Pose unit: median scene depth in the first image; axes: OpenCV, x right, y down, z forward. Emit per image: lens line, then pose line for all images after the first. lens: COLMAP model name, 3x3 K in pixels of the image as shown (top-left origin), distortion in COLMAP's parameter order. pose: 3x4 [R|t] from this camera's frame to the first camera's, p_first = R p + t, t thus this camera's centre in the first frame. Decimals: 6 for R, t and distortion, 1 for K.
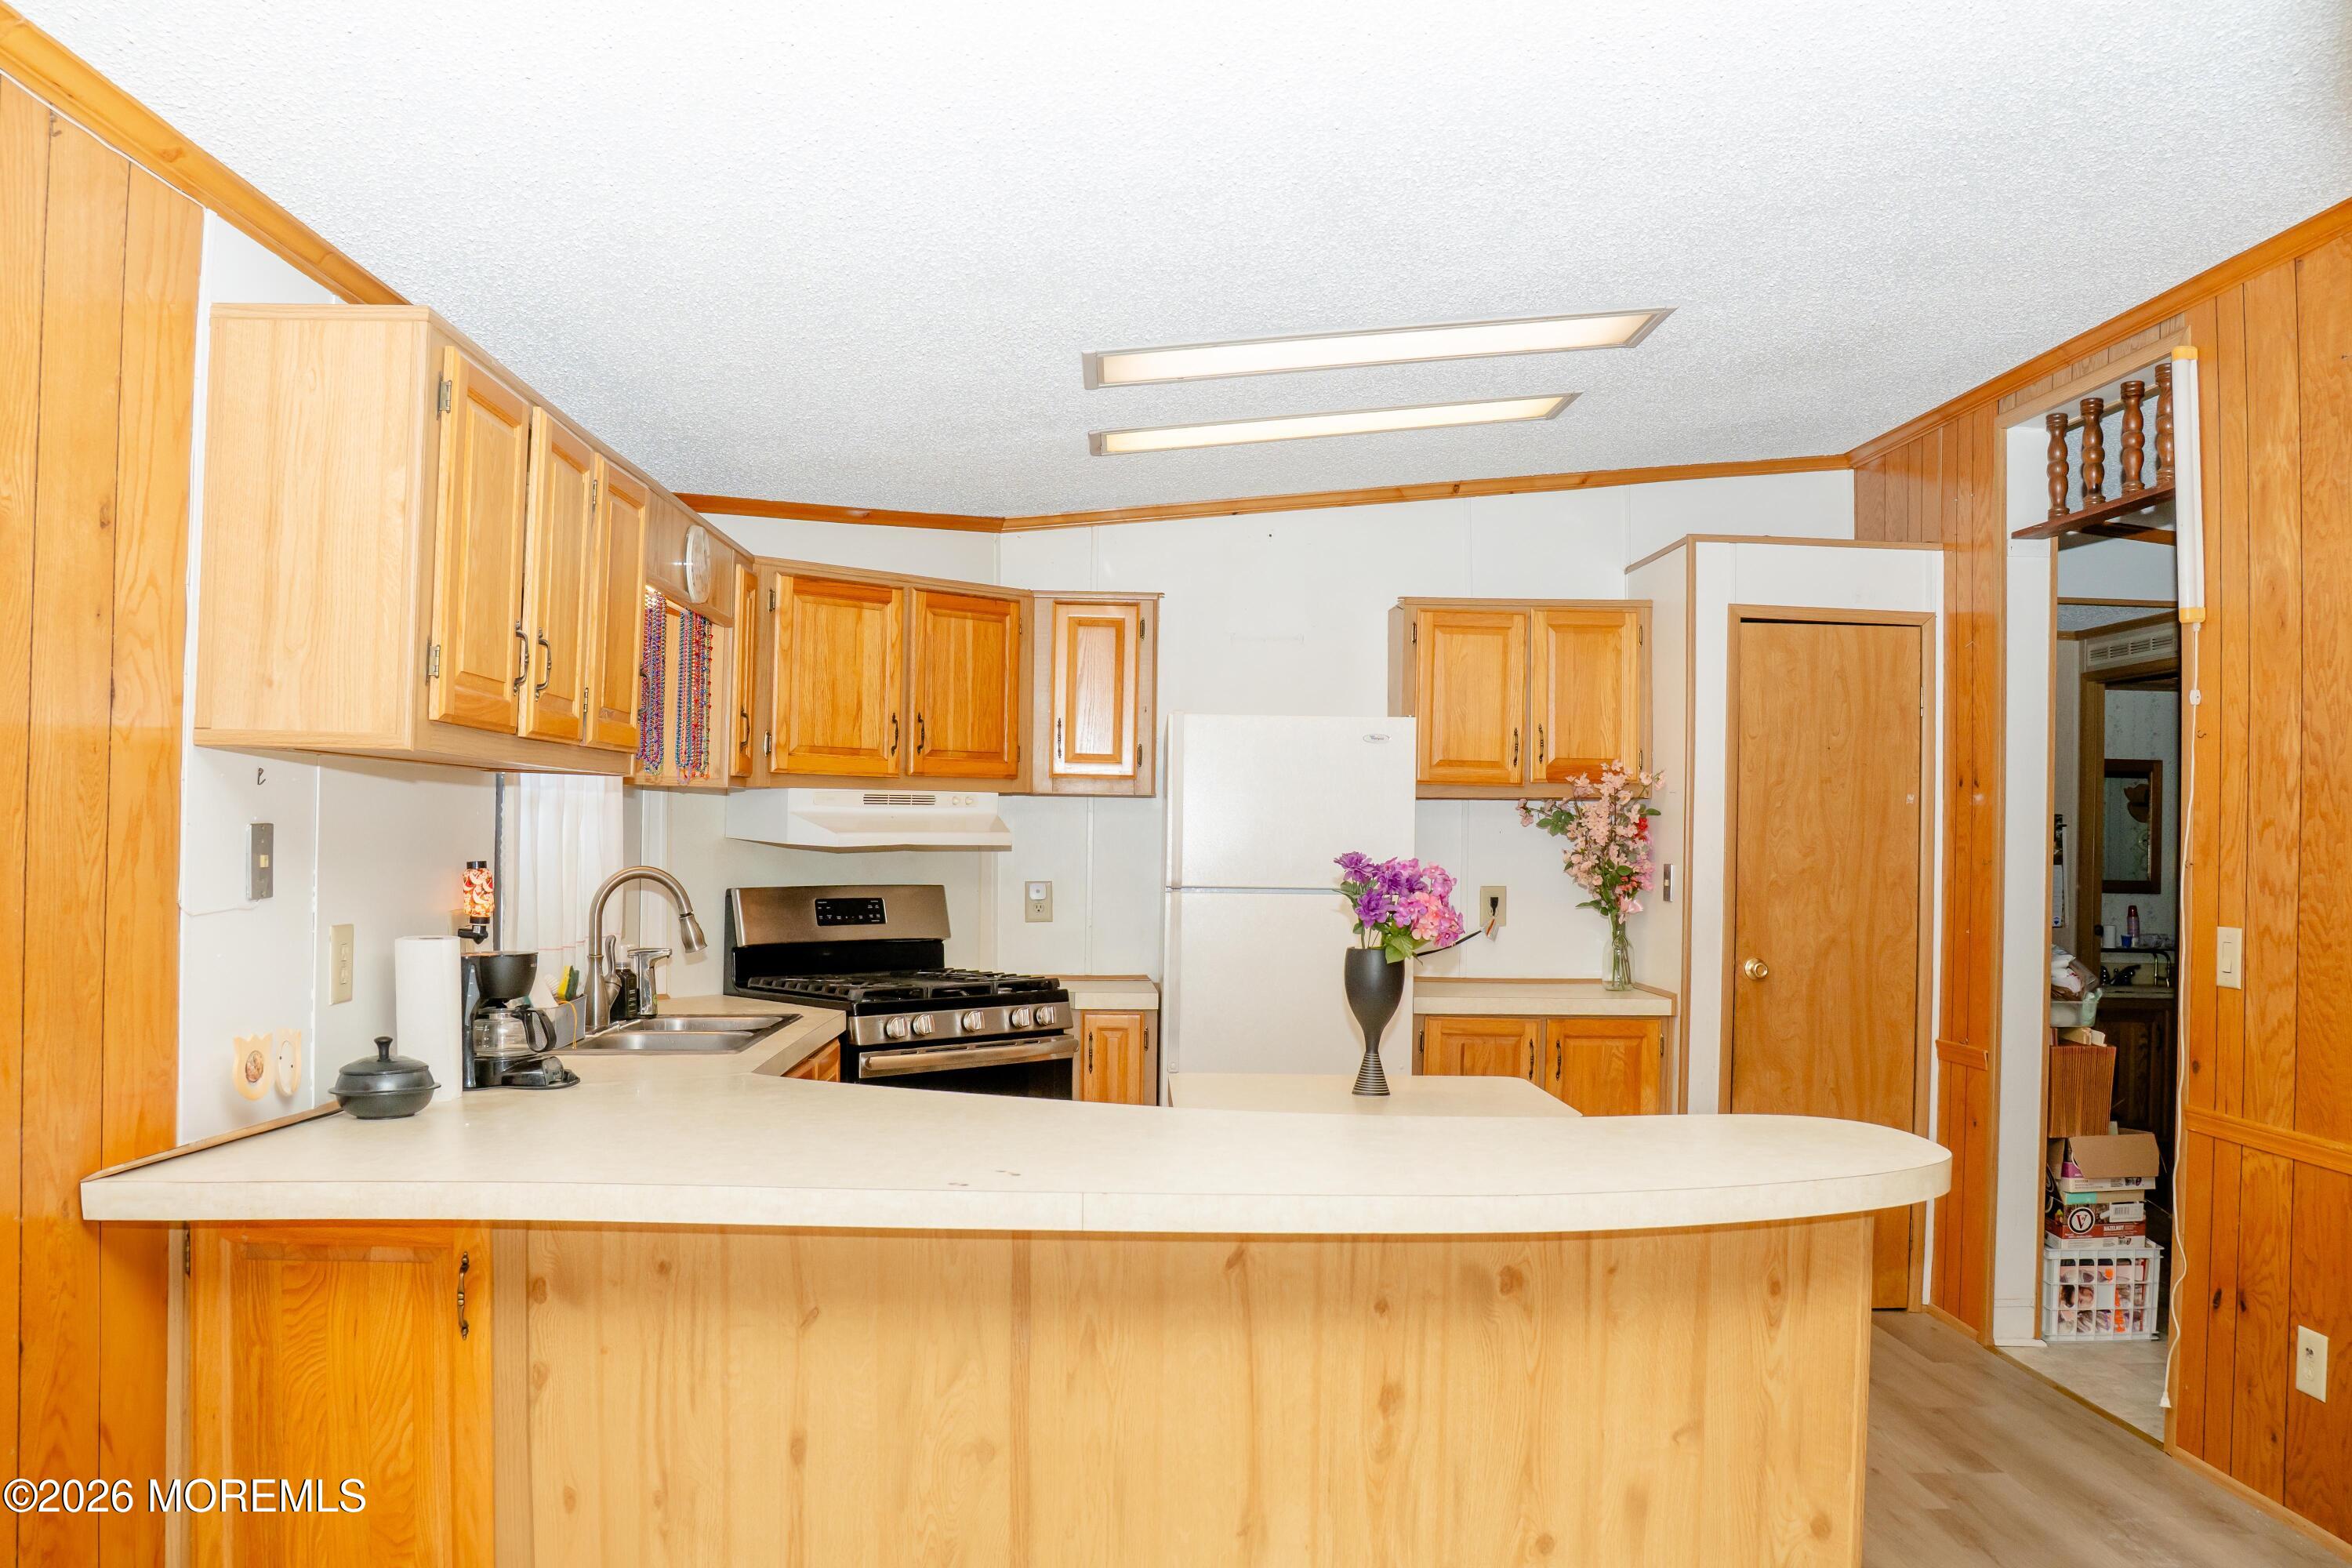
lens RADIAL K [[1869.4, 0, 1172.2], [0, 1869.4, 816.2], [0, 0, 1]] dist [-0.174169, 0.156472]
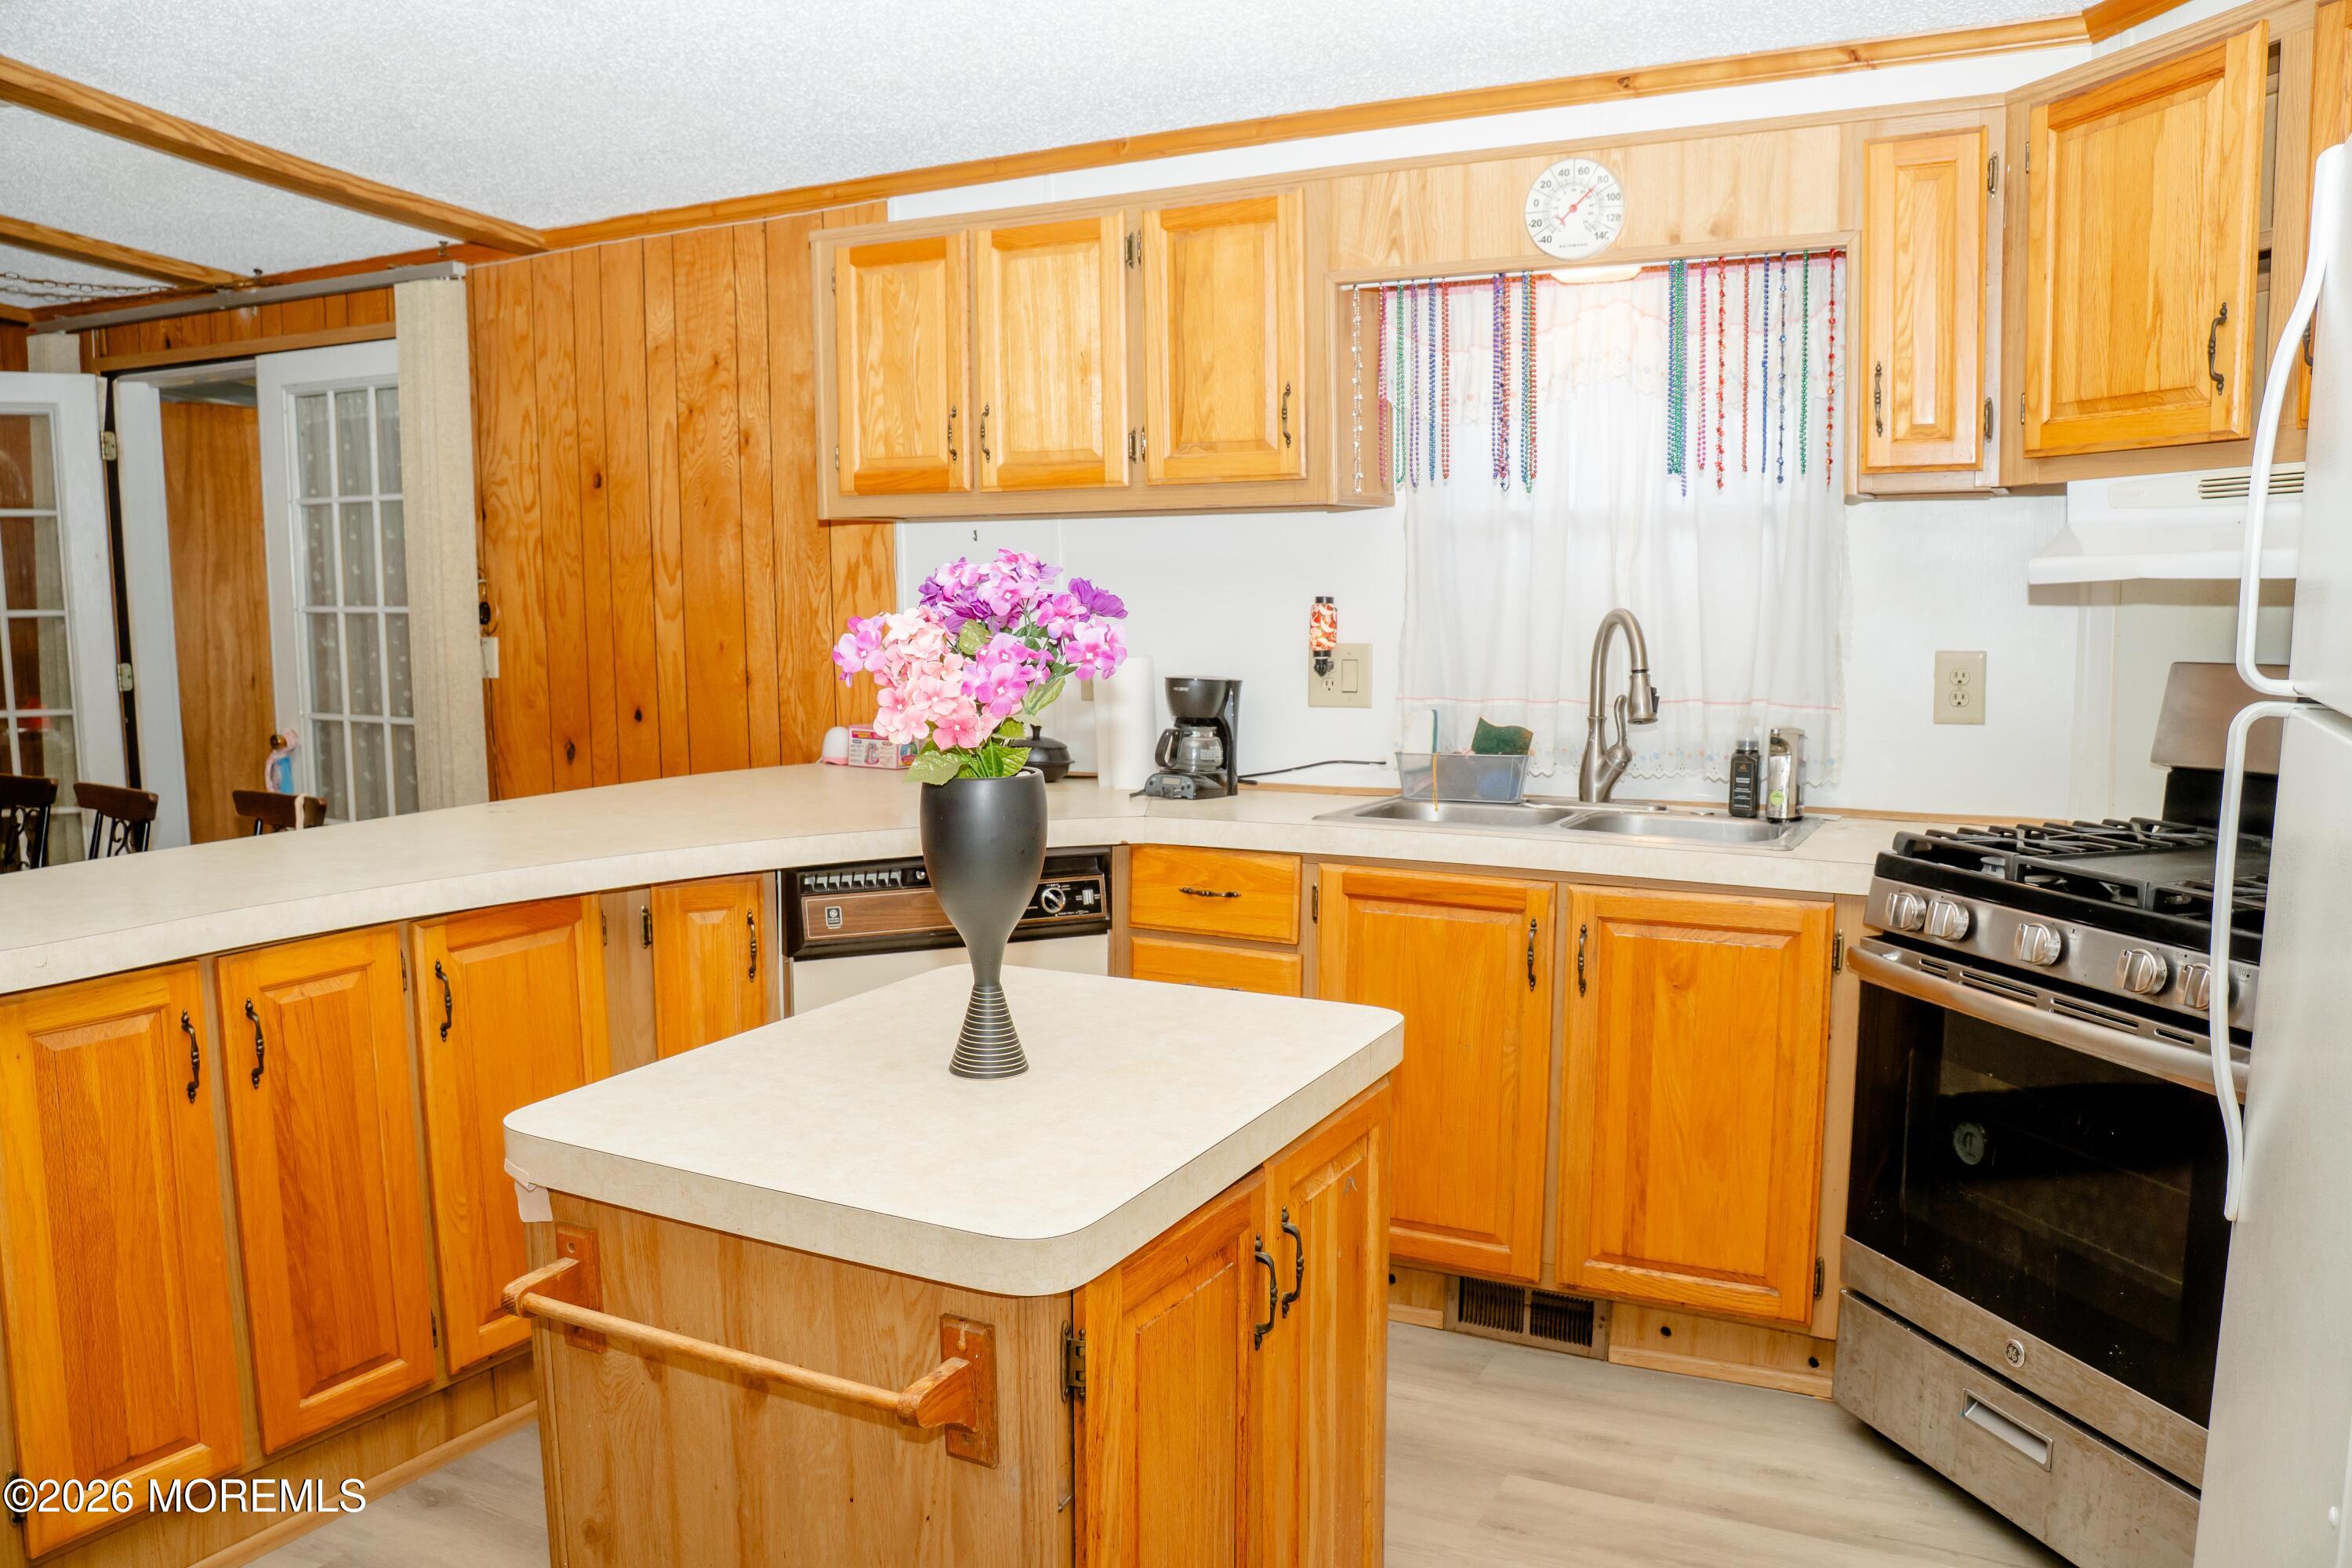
lens RADIAL K [[1804.3, 0, 1186.3], [0, 1804.3, 786.6], [0, 0, 1]] dist [-0.069288, -0.000868]
pose [[-0.504092, 0.086994, -0.859258, 0.389538], [0.008229, 0.995353, 0.095945, 0.023058], [0.863611, 0.041294, -0.502465, 1.009143]]
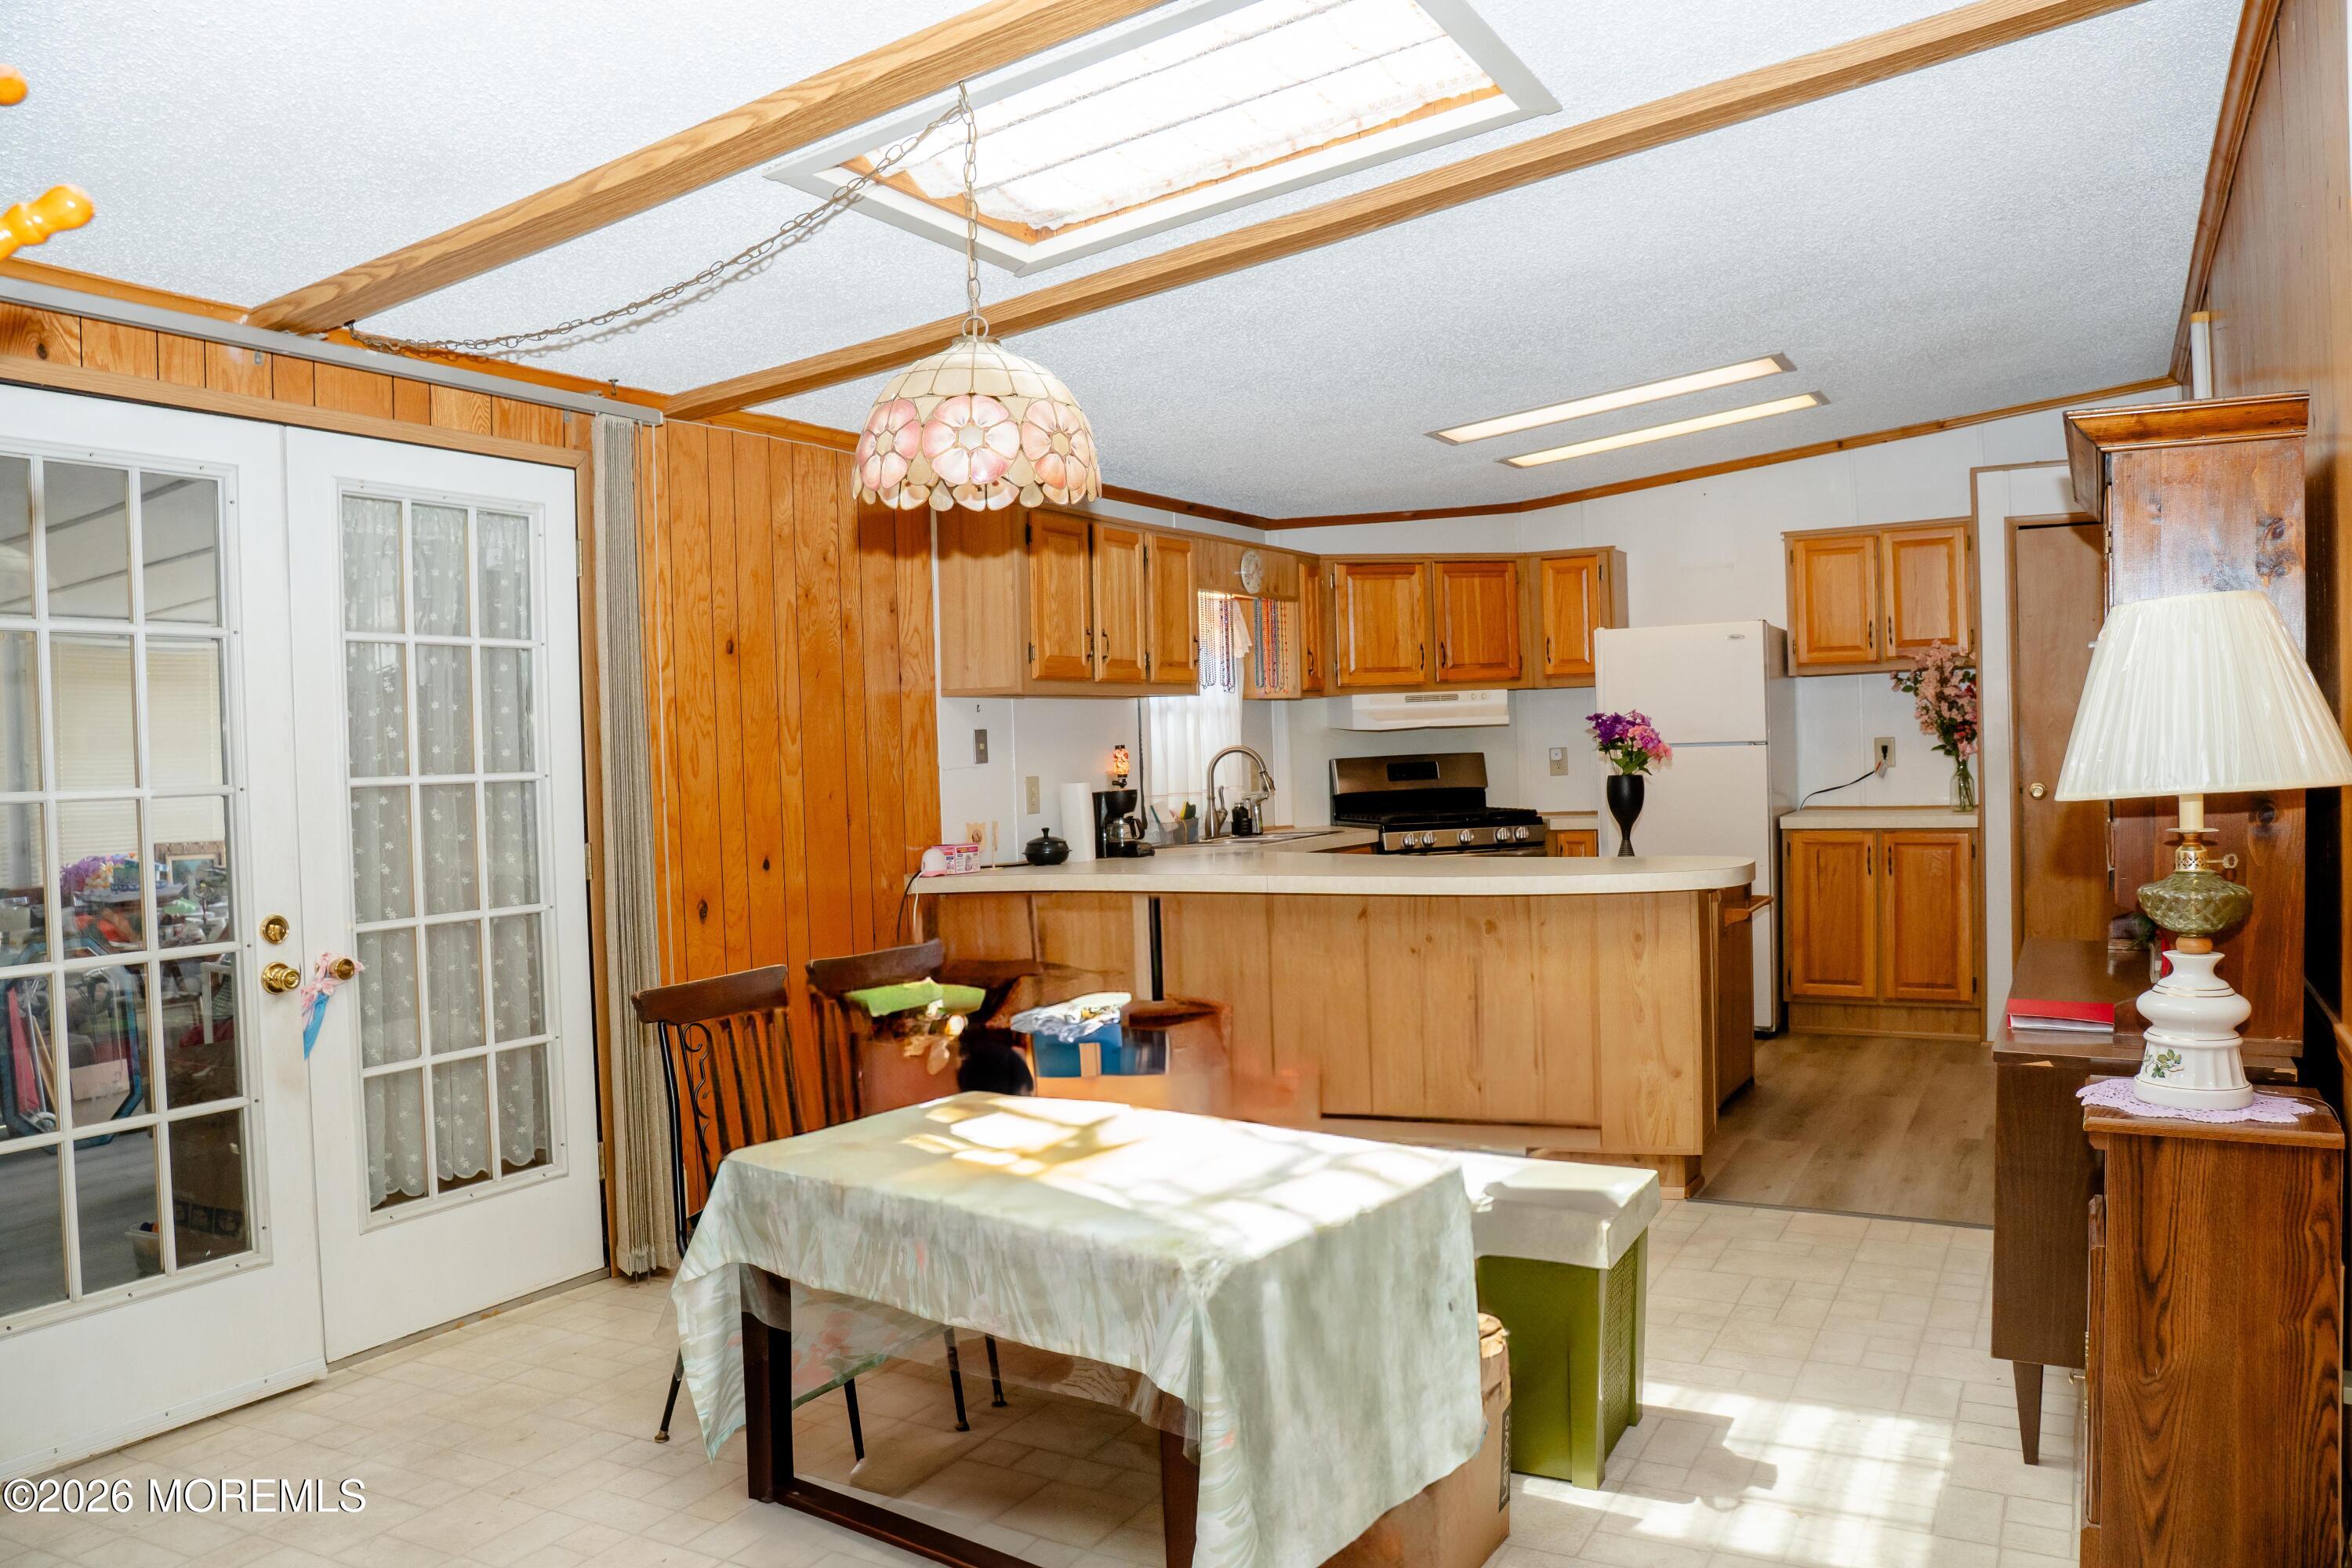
lens RADIAL K [[1804.3, 0, 1186.3], [0, 1804.3, 786.6], [0, 0, 1]] dist [-0.069288, -0.000868]
pose [[0.864854, -0.031204, -0.501053, 0.441042], [0.051295, 0.998335, 0.026366, 0.015289], [0.499396, -0.048504, 0.865015, -0.426086]]
